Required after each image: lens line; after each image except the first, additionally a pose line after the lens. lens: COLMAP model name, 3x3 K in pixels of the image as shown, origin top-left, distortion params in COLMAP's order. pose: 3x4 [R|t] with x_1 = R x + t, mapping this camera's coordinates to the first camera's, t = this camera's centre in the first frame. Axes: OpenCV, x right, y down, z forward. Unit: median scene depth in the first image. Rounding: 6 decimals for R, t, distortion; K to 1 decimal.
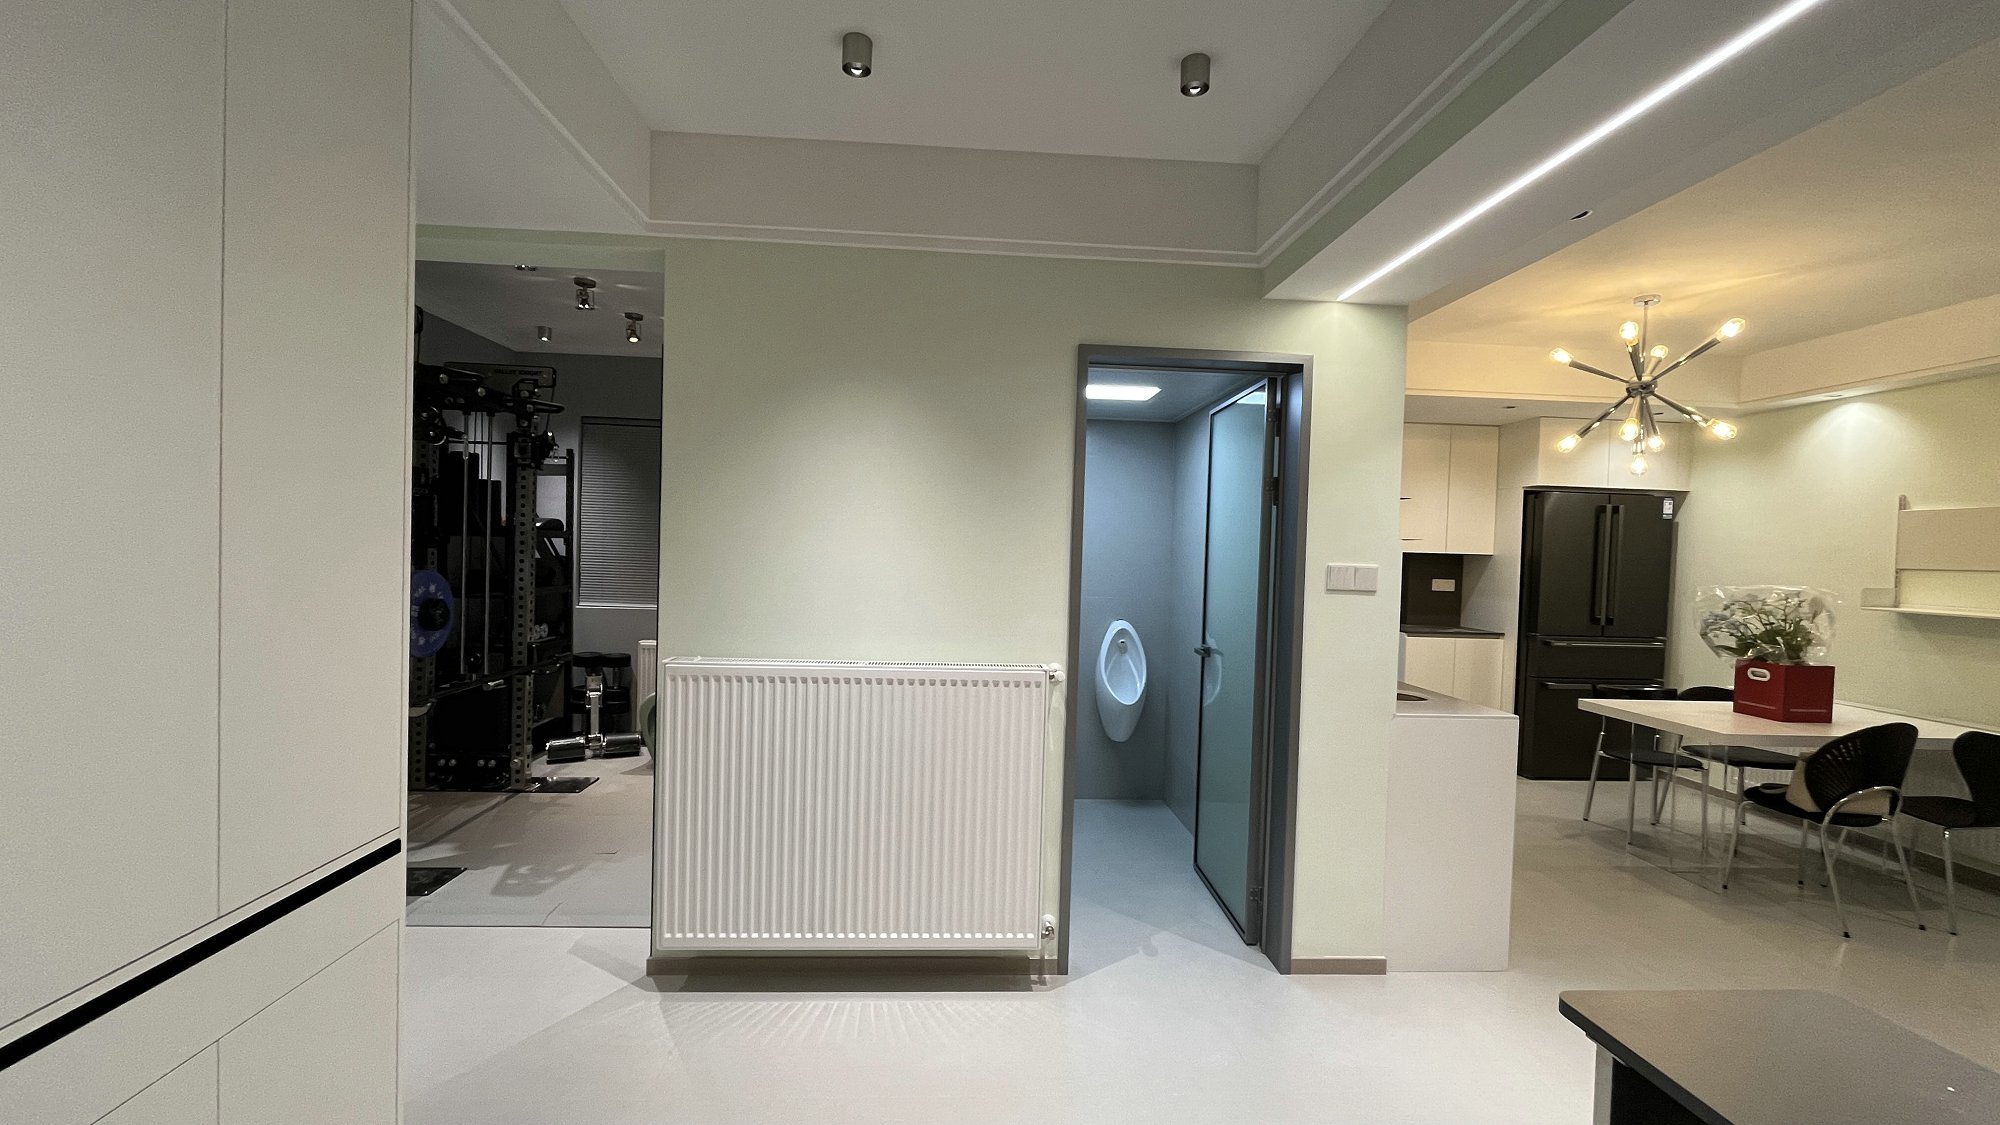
lens RADIAL K [[810.3, 0, 996.4], [0, 810.3, 568.0], [0, 0, 1]] dist [-0.001974, 0.000040]
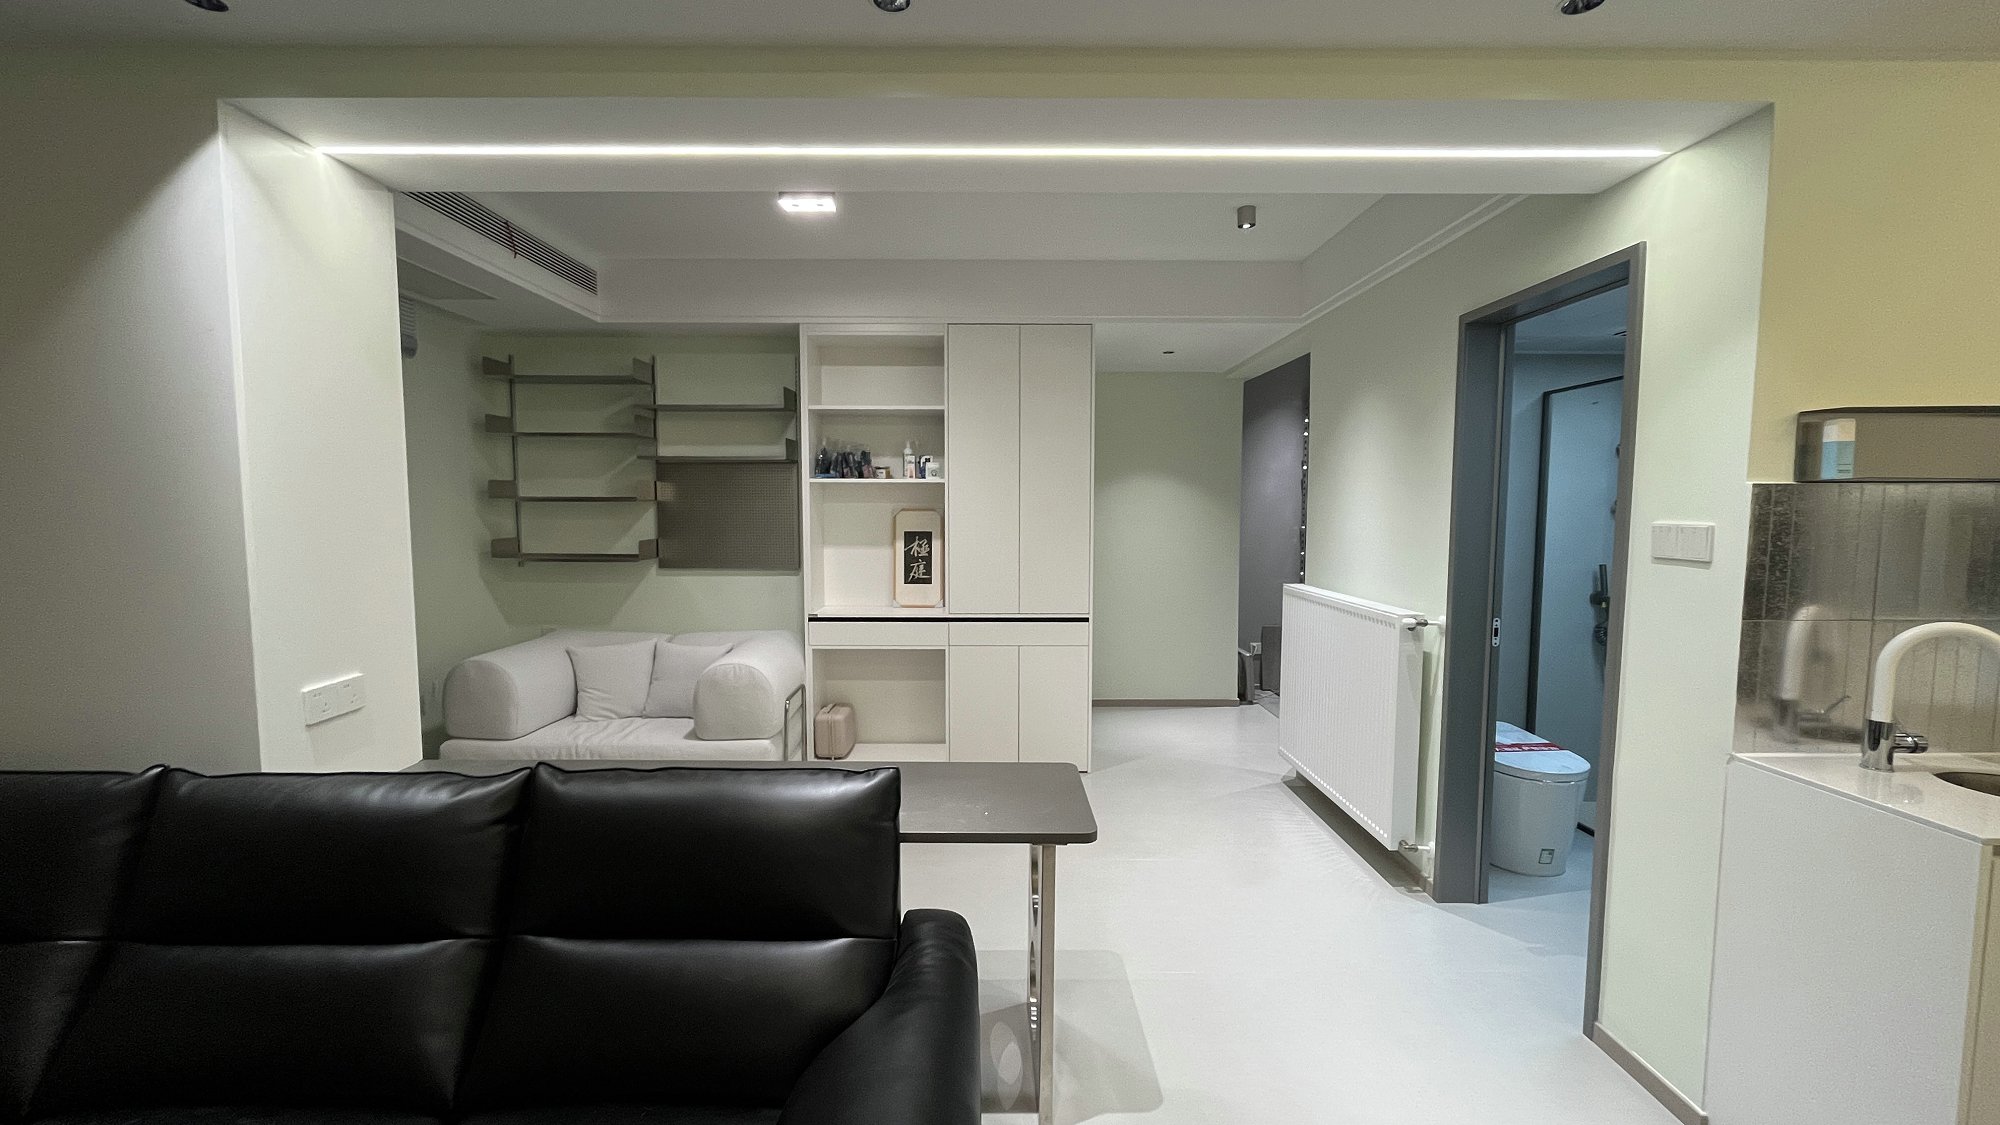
lens RADIAL K [[810.3, 0, 996.4], [0, 810.3, 568.0], [0, 0, 1]] dist [-0.001974, 0.000040]
pose [[-0.054432, 0.046006, -0.997457, 0.842664], [-0.026406, 0.998522, 0.047496, 0.012292], [0.998168, 0.028924, -0.053136, 0.322469]]
